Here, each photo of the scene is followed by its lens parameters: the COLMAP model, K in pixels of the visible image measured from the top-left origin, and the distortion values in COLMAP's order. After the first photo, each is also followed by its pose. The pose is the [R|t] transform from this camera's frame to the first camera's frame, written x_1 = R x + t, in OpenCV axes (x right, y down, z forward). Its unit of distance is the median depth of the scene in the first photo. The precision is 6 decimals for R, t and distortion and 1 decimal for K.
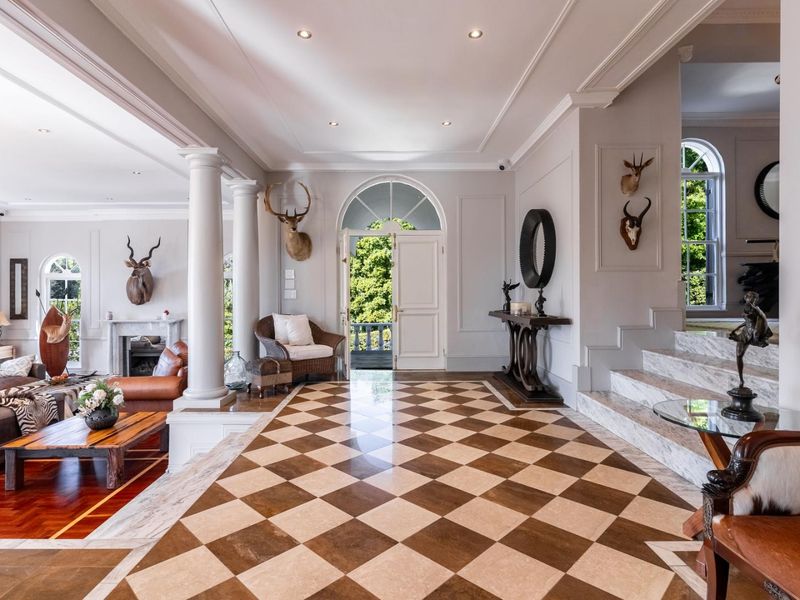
lens RADIAL K [[432.0, 0, 389.3], [0, 432.0, 299.9], [0, 0, 1]] dist [0.003349, -0.000827]
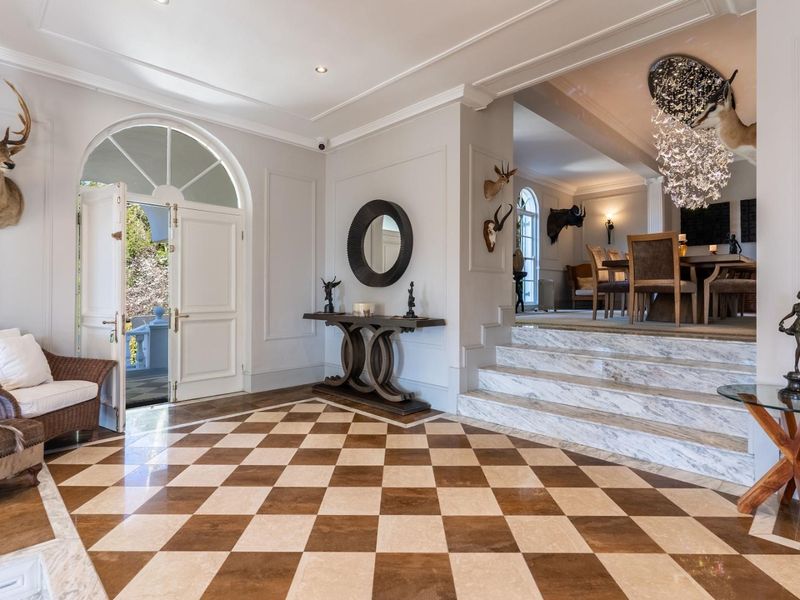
lens RADIAL K [[435.7, 0, 400.5], [0, 435.7, 293.7], [0, 0, 1]] dist [0.002291, 0.000306]
pose [[0.711586, 0.006544, 0.702569, -0.294745], [0.004143, 0.999900, -0.013510, 0.000041], [-0.702587, 0.012524, 0.711487, 0.339499]]
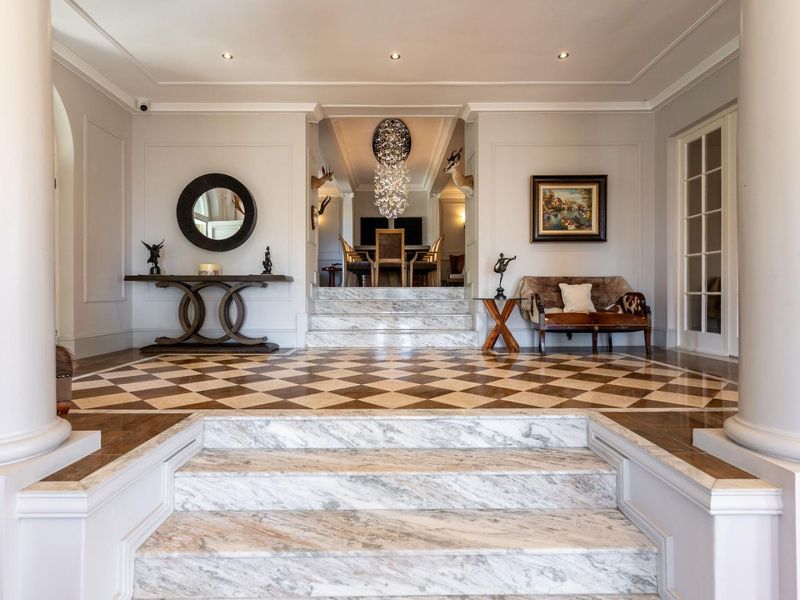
lens RADIAL K [[432.0, 0, 389.3], [0, 432.0, 299.9], [0, 0, 1]] dist [0.003349, -0.000827]
pose [[0.004893, -0.005116, 0.999975, -0.742188], [0.015454, 0.999868, 0.005040, 0.097183], [-0.999869, 0.015429, 0.004972, 0.639052]]
